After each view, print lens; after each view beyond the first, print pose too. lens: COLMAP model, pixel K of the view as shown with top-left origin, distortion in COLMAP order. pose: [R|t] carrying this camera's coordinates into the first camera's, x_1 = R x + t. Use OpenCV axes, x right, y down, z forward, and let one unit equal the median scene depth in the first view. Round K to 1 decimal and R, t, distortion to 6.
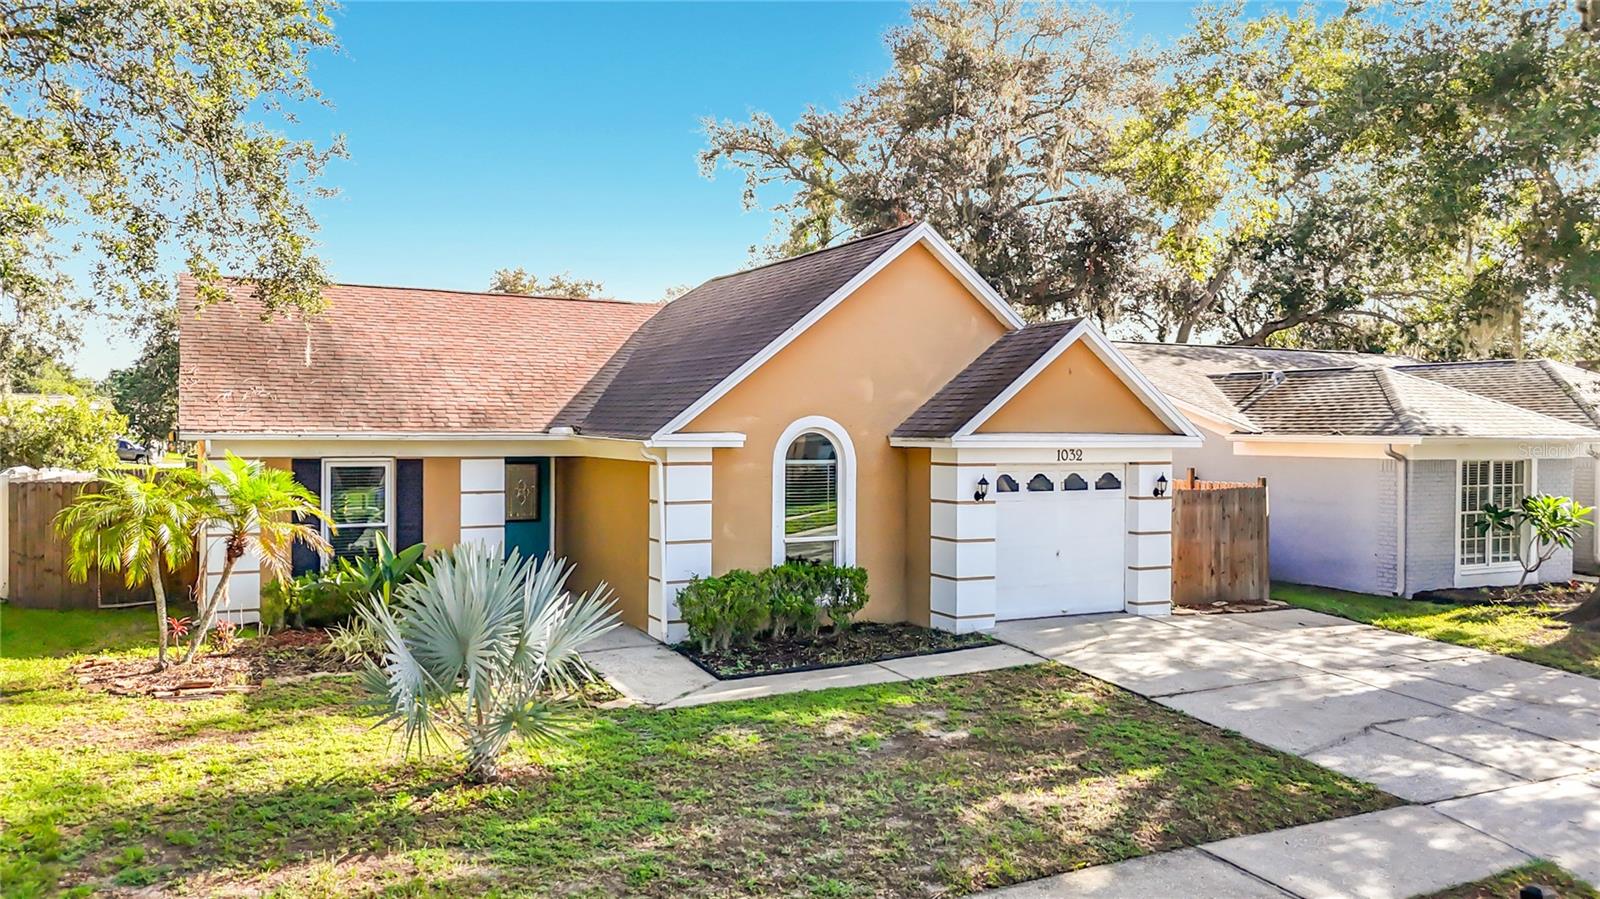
lens RADIAL K [[1155.5, 0, 789.0], [0, 1155.5, 424.1], [0, 0, 1]] dist [0.076551, -0.064957]
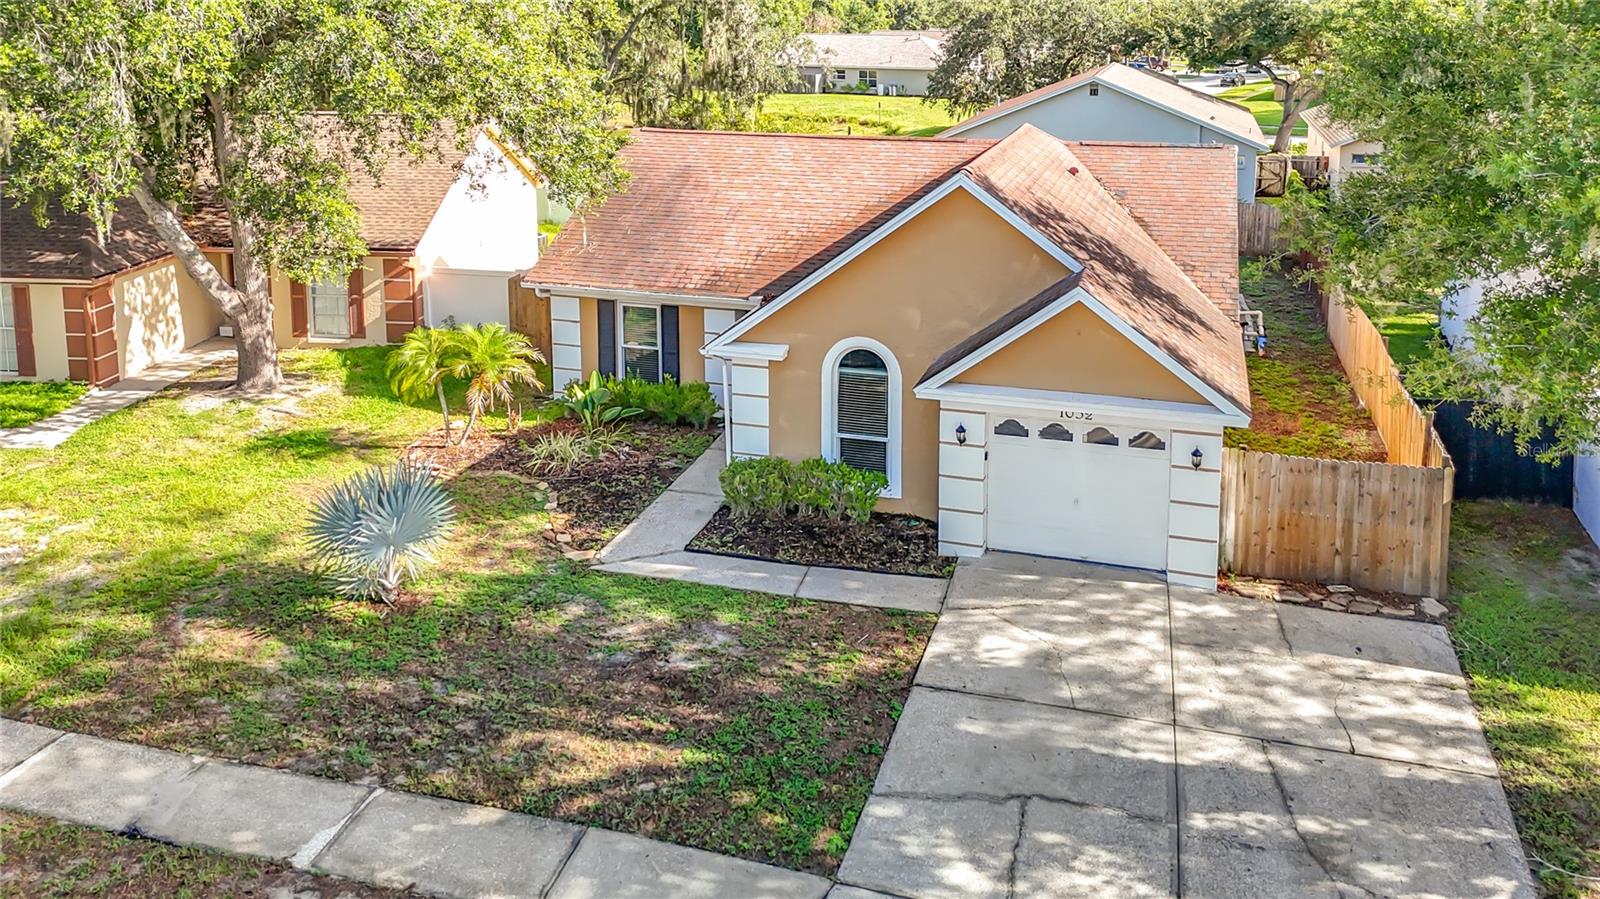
lens RADIAL K [[1150.7, 0, 792.6], [0, 1150.7, 211.0], [0, 0, 1]] dist [0.034239, -0.004898]
pose [[0.736395, 0.094440, -0.669928, 0.731908], [-0.006217, 0.991112, 0.132883, -0.282919], [0.676523, -0.093690, 0.730437, 0.135390]]
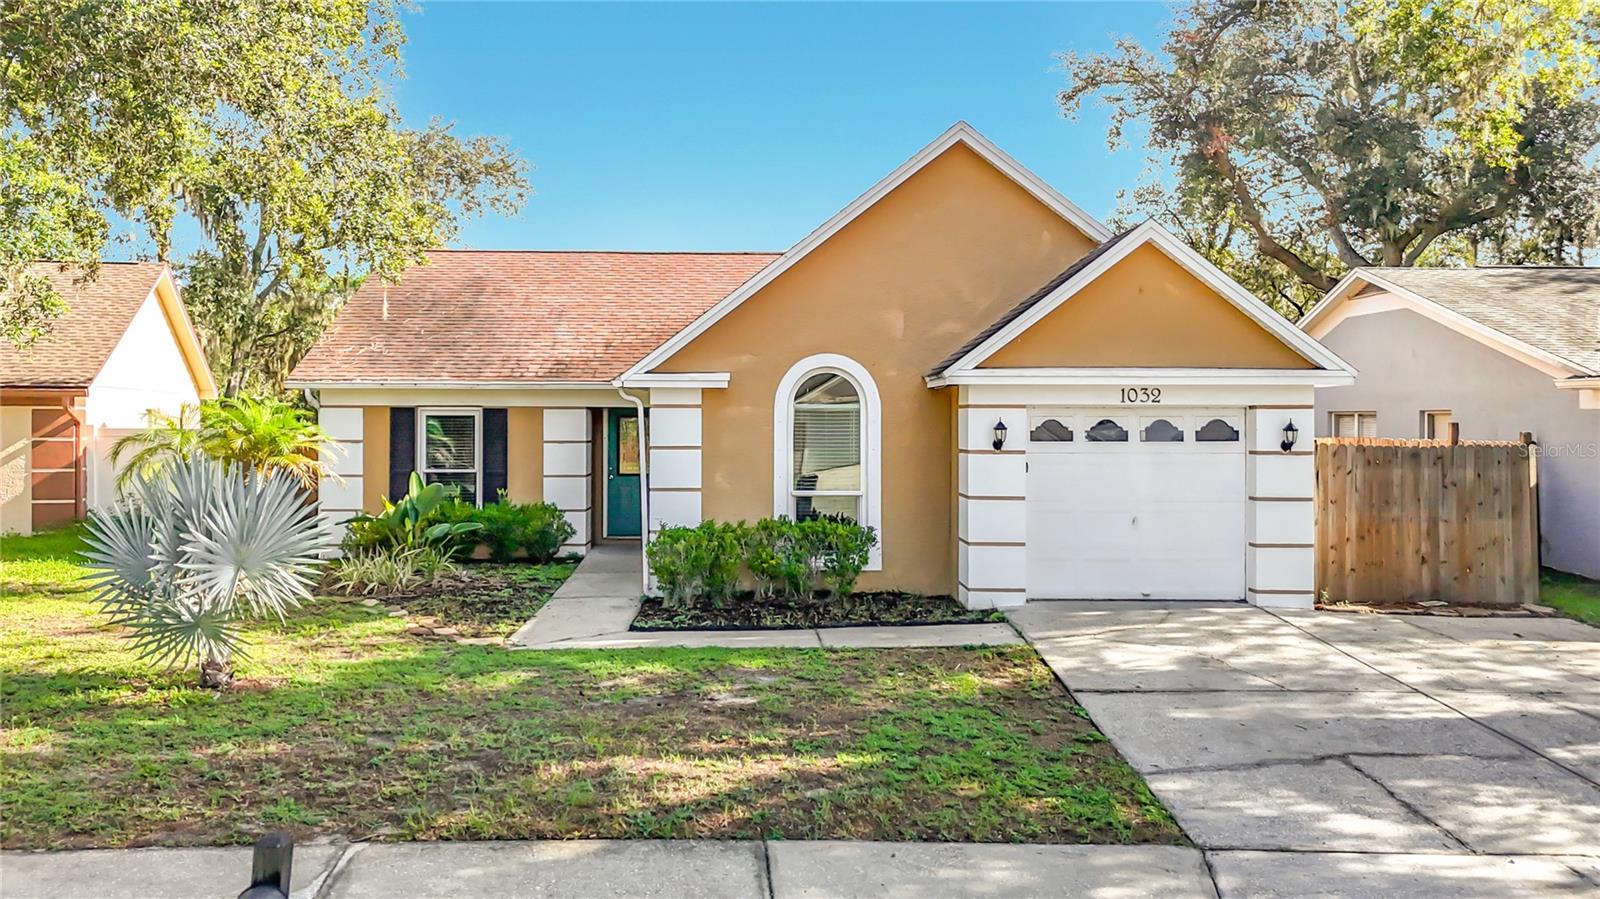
lens RADIAL K [[1214.9, 0, 727.9], [0, 1214.9, 413.5], [0, 0, 1]] dist [0.058133, -0.049599]
pose [[0.891674, -0.004734, -0.452654, 0.380308], [0.004804, 0.999988, -0.000995, 0.039799], [0.452653, -0.001287, 0.891686, 0.138732]]
